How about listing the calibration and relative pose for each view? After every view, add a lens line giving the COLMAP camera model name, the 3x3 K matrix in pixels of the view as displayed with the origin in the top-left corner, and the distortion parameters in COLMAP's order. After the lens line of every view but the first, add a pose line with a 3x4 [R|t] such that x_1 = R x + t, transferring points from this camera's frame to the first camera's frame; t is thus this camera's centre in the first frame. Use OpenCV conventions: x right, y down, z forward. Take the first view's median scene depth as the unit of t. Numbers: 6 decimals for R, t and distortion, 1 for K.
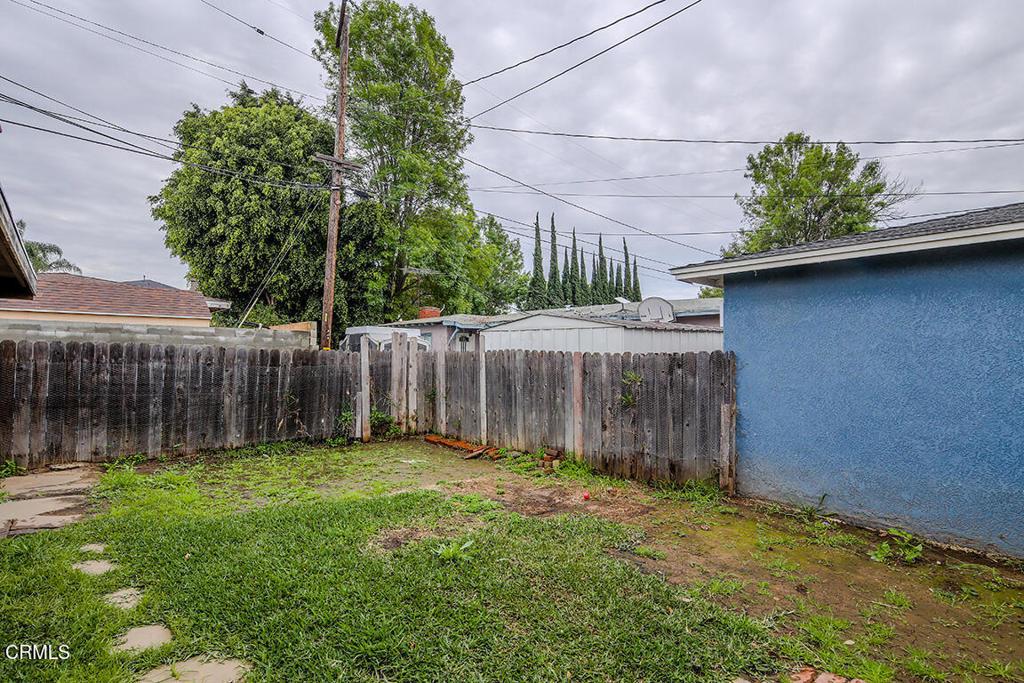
lens RADIAL K [[502.4, 0, 511.8], [0, 502.4, 347.9], [0, 0, 1]] dist [0.000692, -0.000313]
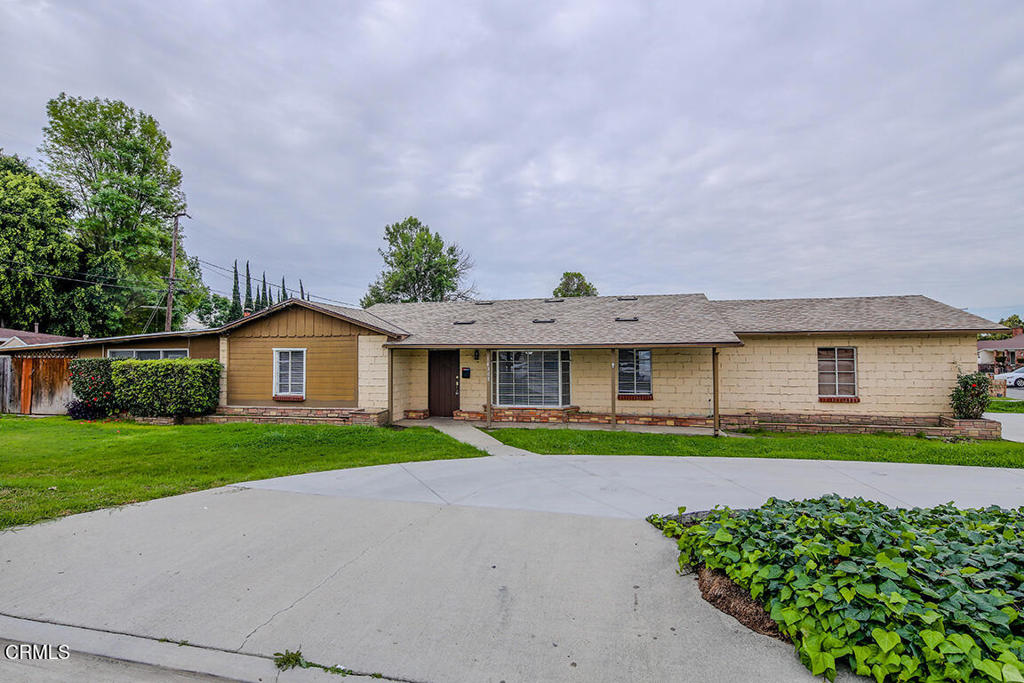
lens RADIAL K [[492.0, 0, 513.1], [0, 492.0, 346.6], [0, 0, 1]] dist [-0.001295, -0.001583]
pose [[0.800624, -0.004430, 0.599150, -0.185911], [0.006347, 0.999979, -0.001088, -0.025802], [-0.599133, 0.004673, 0.800636, -0.686891]]
